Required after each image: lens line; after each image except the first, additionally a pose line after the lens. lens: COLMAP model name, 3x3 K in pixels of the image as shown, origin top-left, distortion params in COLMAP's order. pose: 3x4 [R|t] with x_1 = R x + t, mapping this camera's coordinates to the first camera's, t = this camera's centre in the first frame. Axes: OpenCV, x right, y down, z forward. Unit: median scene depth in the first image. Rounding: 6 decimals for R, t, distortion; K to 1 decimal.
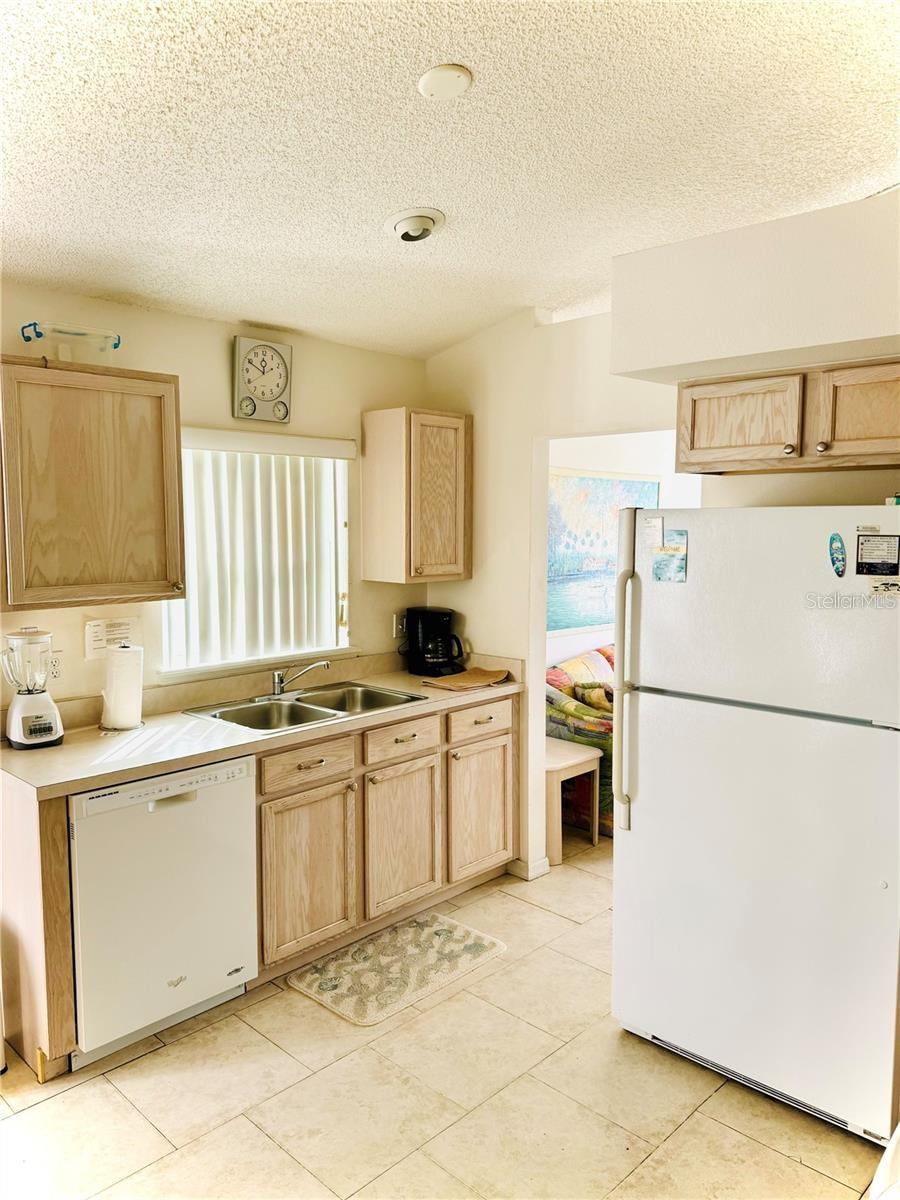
lens RADIAL K [[886.2, 0, 457.4], [0, 886.2, 608.0], [0, 0, 1]] dist [0.166446, -0.292114]
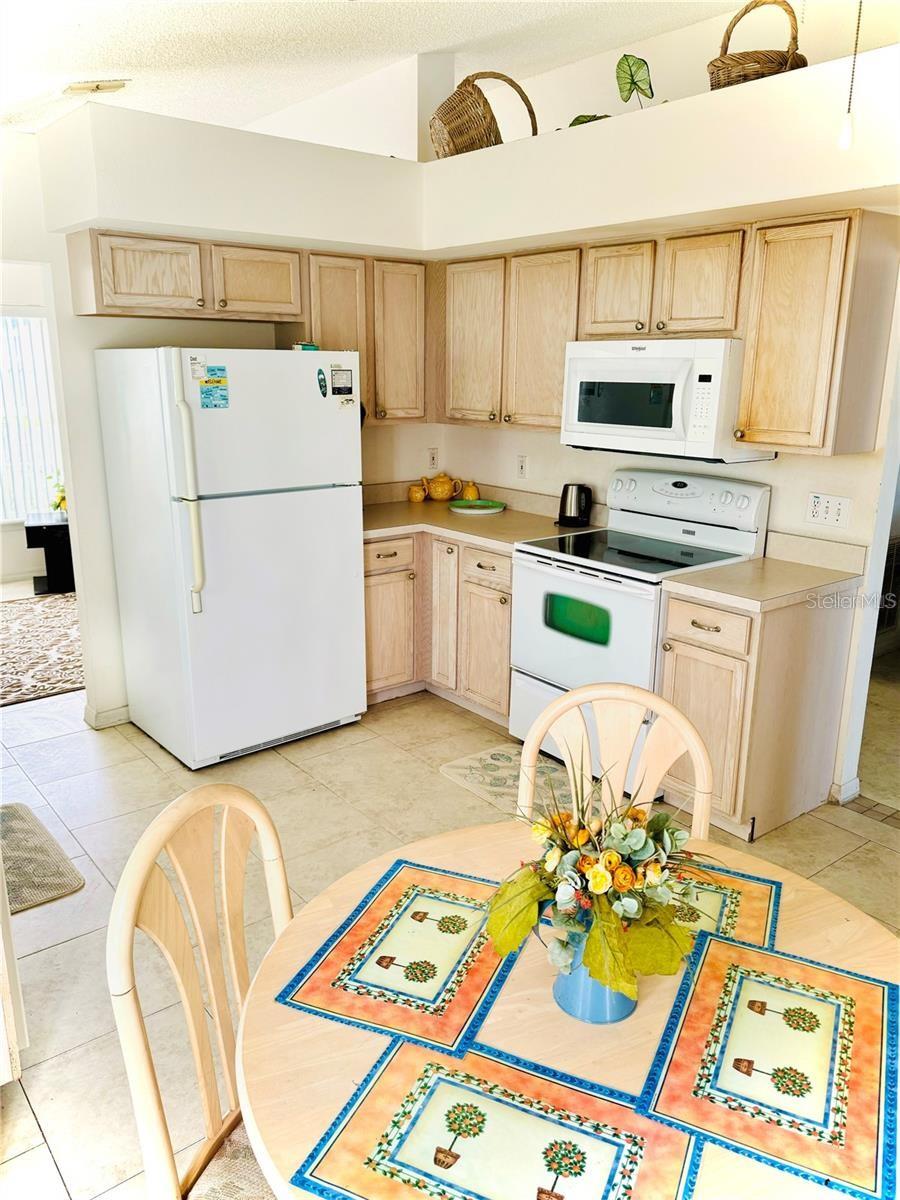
lens RADIAL K [[886.2, 0, 457.4], [0, 886.2, 608.0], [0, 0, 1]] dist [0.166446, -0.292114]
pose [[0.111374, -0.265289, 0.957715, -1.013221], [0.092872, 0.962271, 0.255751, -0.050180], [-0.989429, 0.060461, 0.131810, 0.488479]]
